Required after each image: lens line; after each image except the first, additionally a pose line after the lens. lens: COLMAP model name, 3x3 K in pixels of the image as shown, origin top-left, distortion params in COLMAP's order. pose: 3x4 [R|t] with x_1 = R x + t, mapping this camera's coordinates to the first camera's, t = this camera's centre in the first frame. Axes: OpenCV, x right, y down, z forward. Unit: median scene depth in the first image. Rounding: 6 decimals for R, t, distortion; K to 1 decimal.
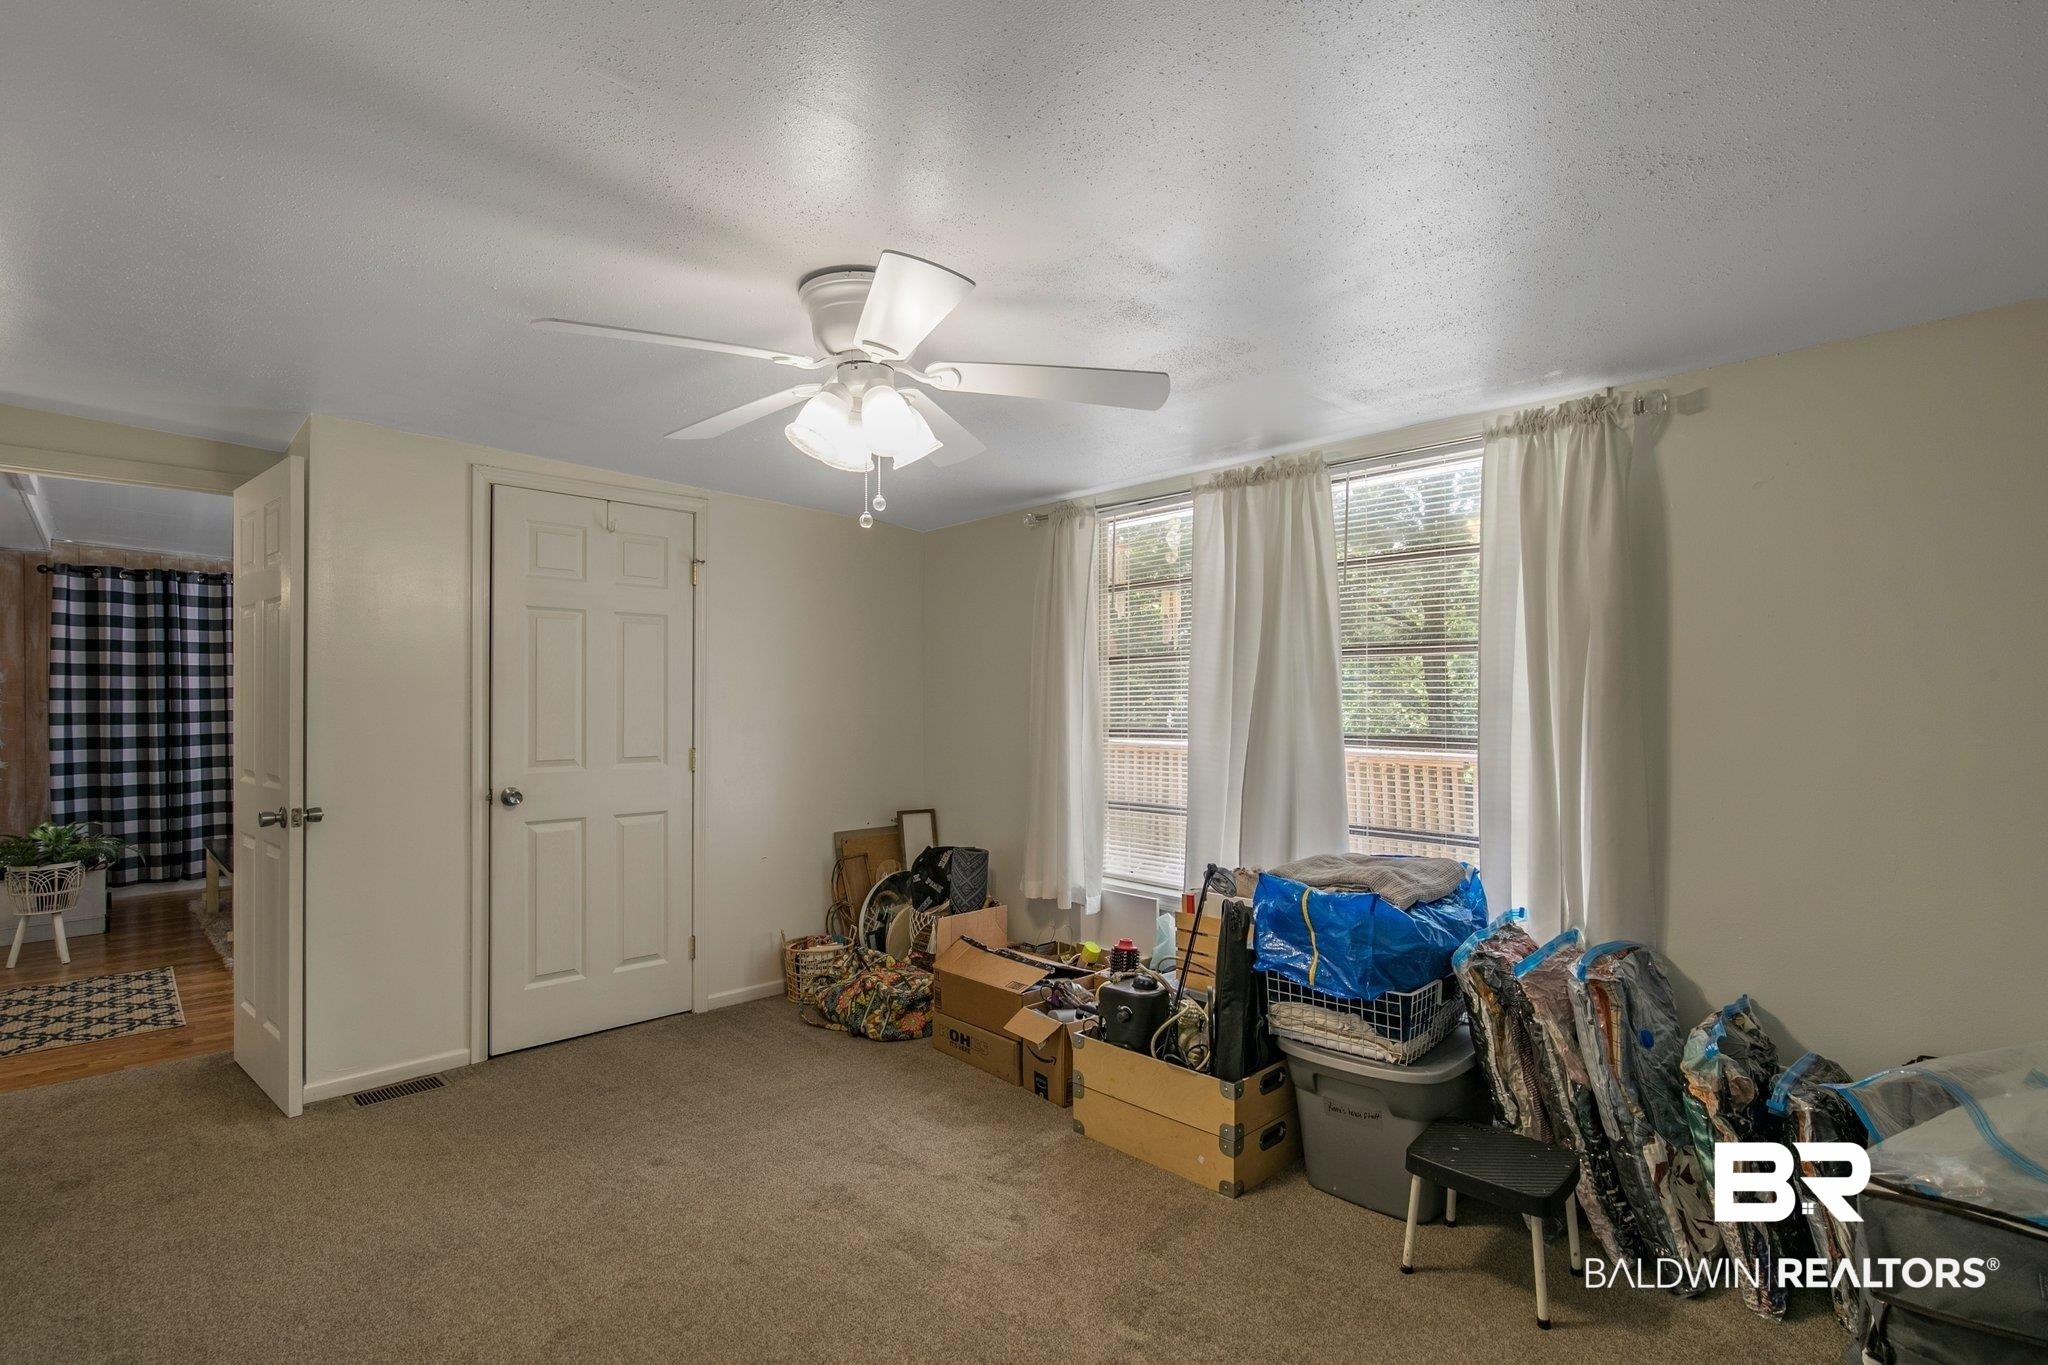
lens RADIAL K [[977.0, 0, 1022.3], [0, 977.0, 692.0], [0, 0, 1]] dist [0.001981, 0.001445]
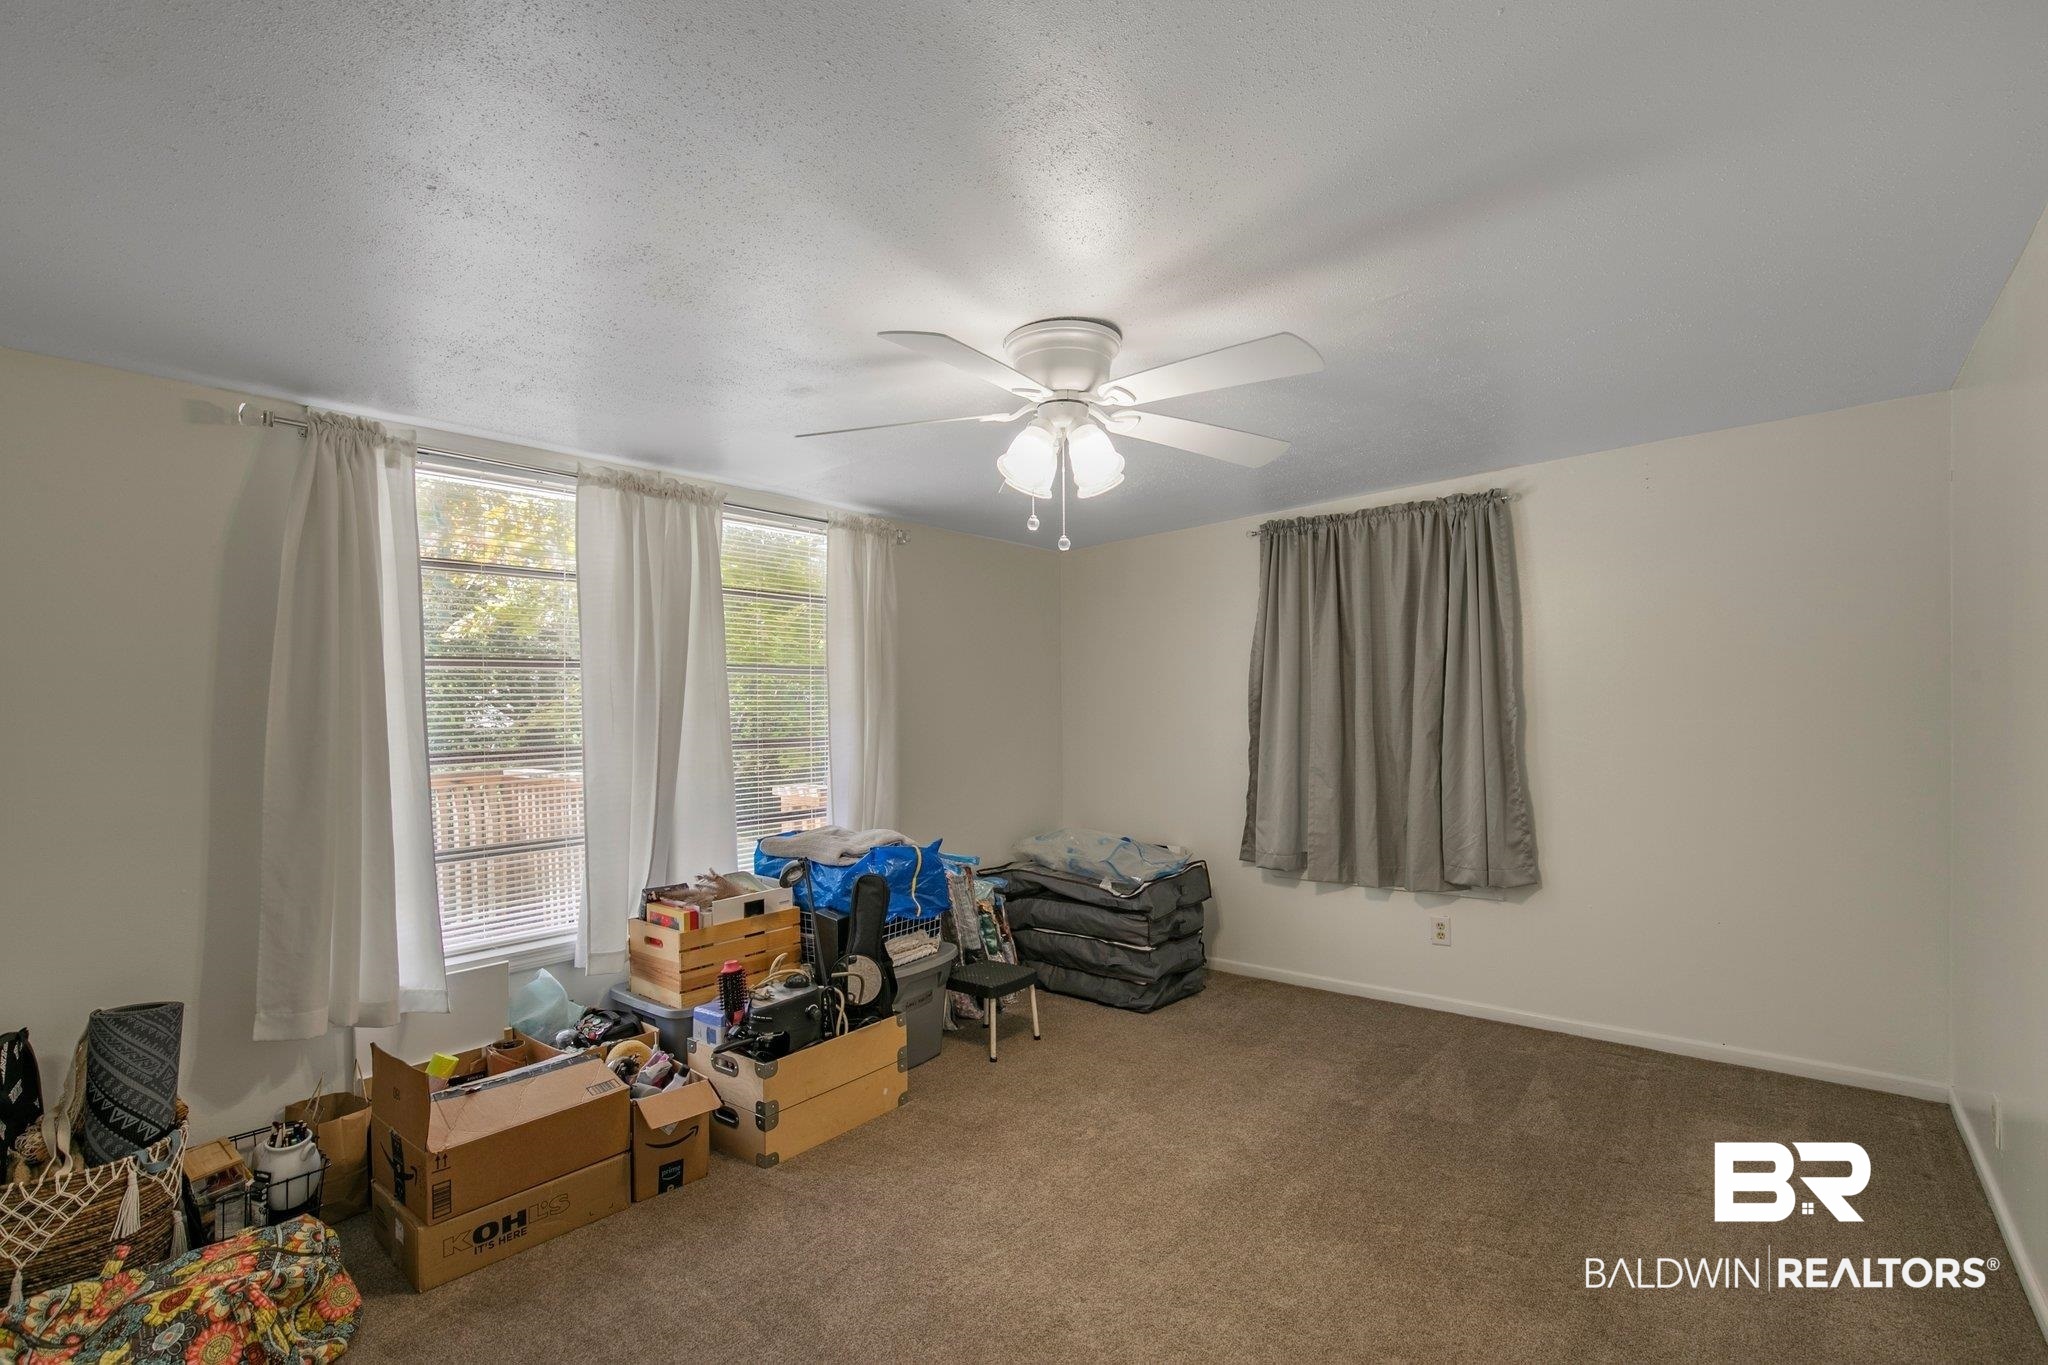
lens RADIAL K [[944.4, 0, 1020.8], [0, 944.4, 686.7], [0, 0, 1]] dist [-0.029038, 0.007105]
pose [[-0.131125, 0.019532, 0.991173, -0.794685], [0.003784, 0.999808, -0.019202, 0.002669], [-0.991359, 0.001232, -0.131174, 0.788502]]
